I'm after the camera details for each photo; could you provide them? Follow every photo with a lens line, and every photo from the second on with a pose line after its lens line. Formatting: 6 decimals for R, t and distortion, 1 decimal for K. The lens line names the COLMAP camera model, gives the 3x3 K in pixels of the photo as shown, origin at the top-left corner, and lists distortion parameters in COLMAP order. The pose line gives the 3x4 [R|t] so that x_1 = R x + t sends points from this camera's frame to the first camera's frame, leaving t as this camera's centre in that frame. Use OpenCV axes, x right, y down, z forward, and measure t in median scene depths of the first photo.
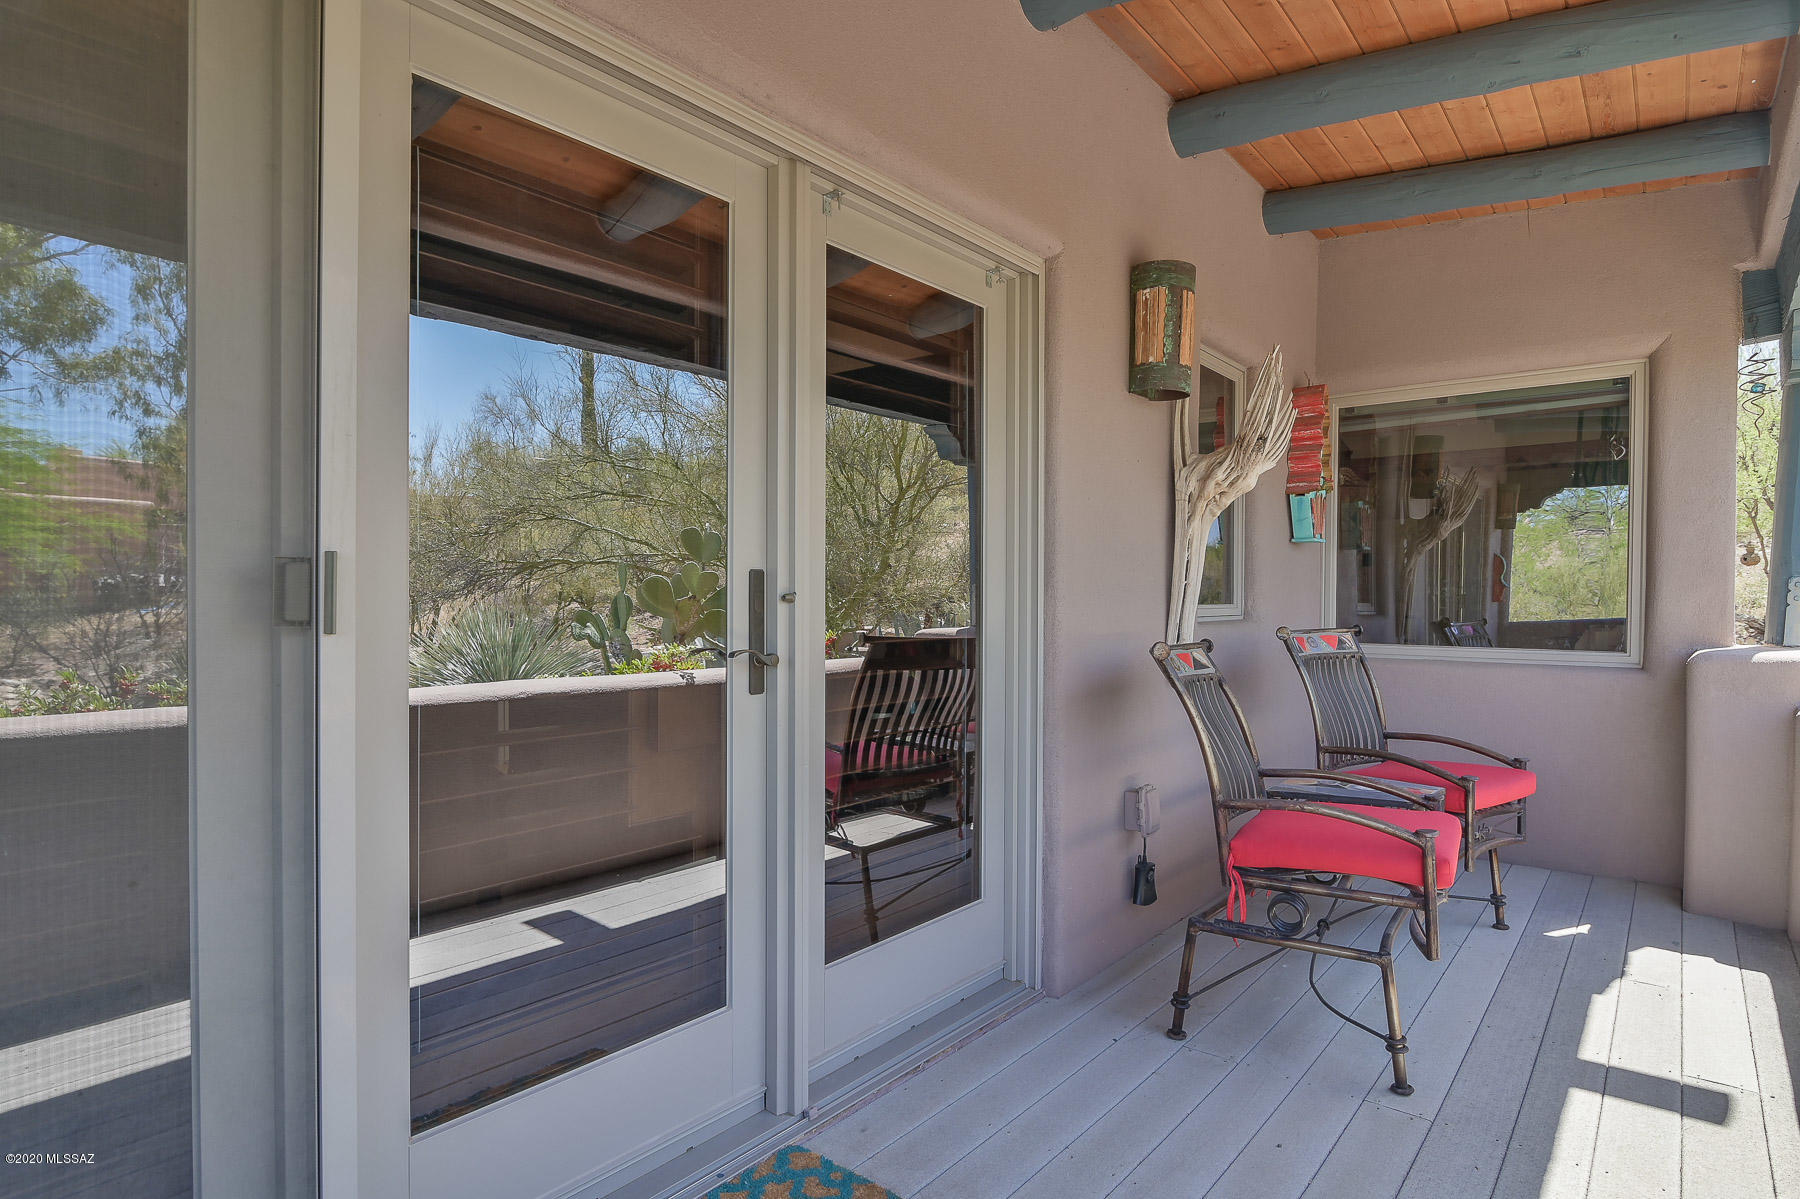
lens RADIAL K [[983.8, 0, 898.2], [0, 983.8, 602.1], [0, 0, 1]] dist [-0.001919, -0.001240]
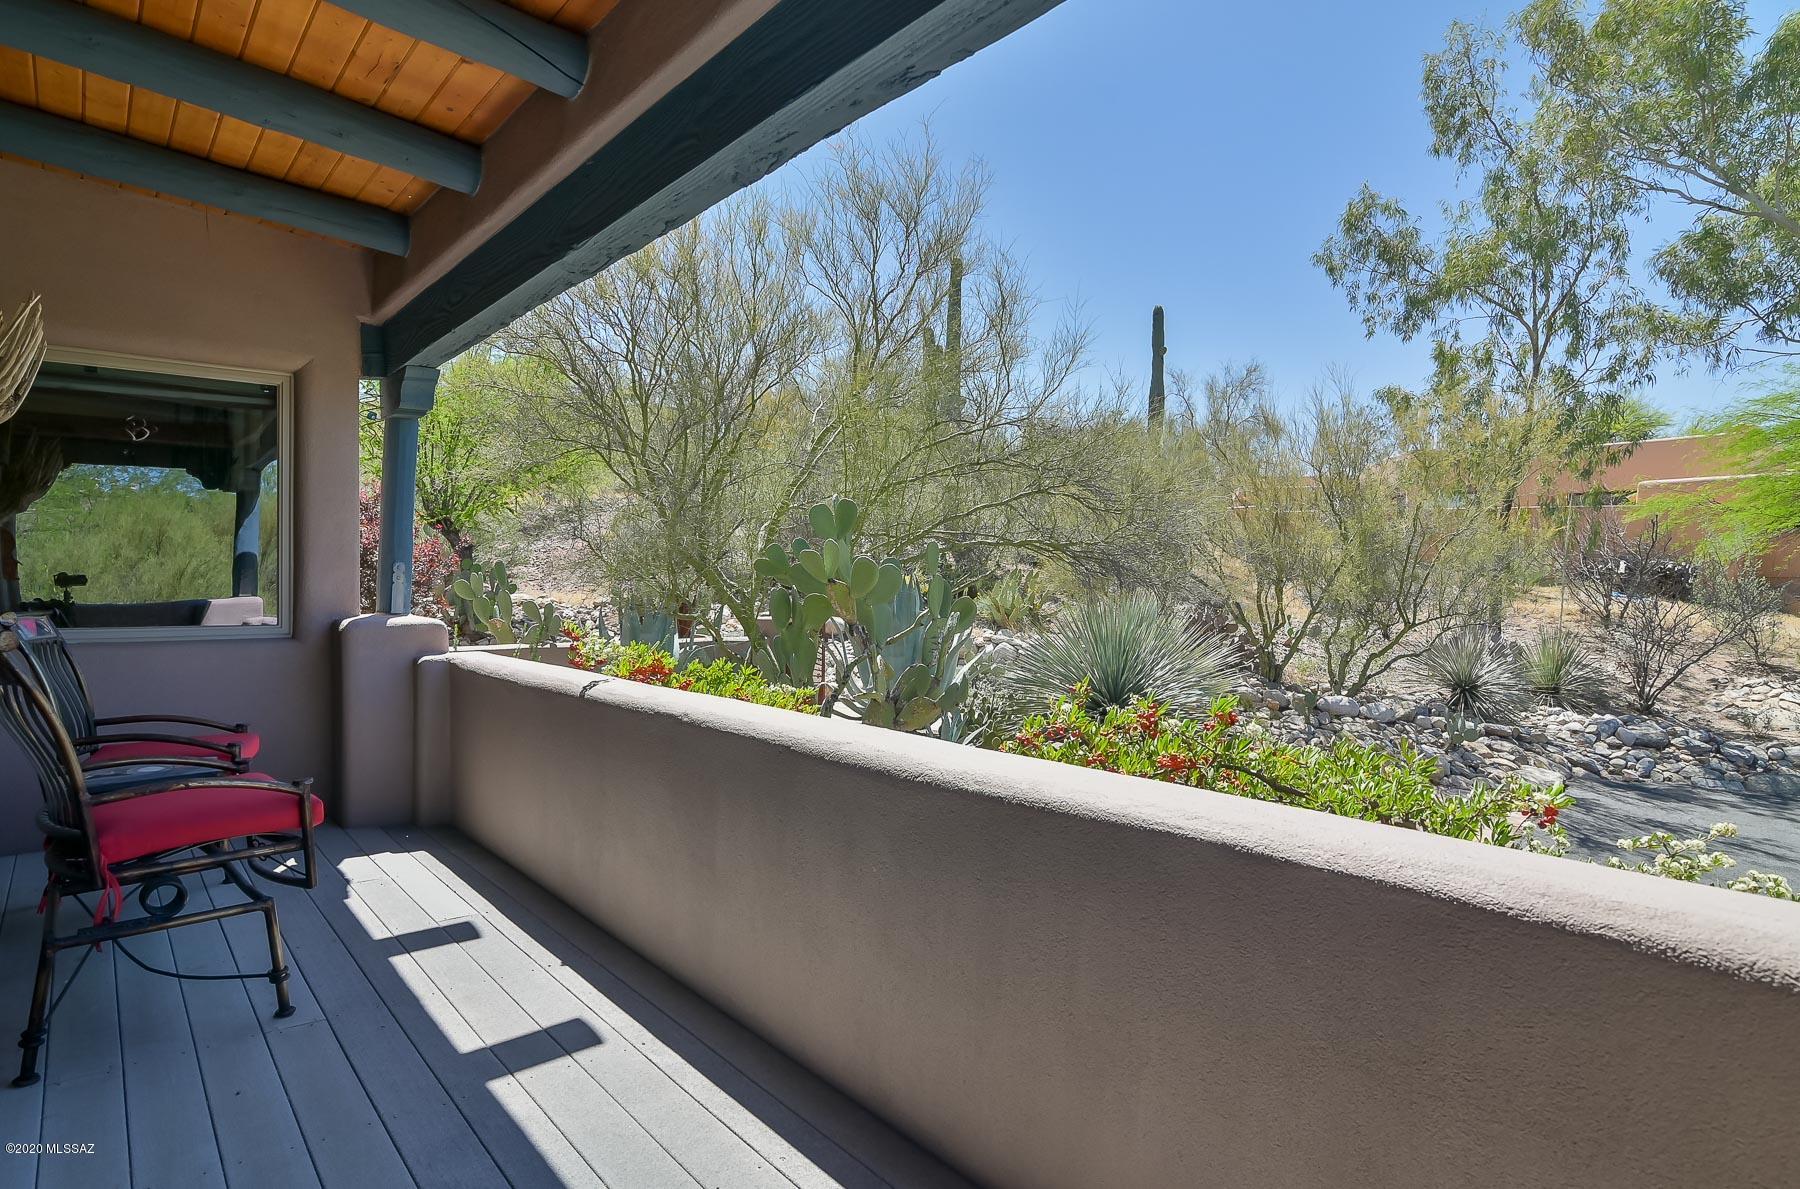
lens RADIAL K [[1009.8, 0, 900.8], [0, 1009.8, 589.4], [0, 0, 1]] dist [0.001314, 0.001031]
pose [[0.213157, -0.012486, 0.976938, -0.351422], [0.003598, 0.999922, 0.011995, -0.002921], [-0.977011, 0.000958, 0.213185, 0.041372]]
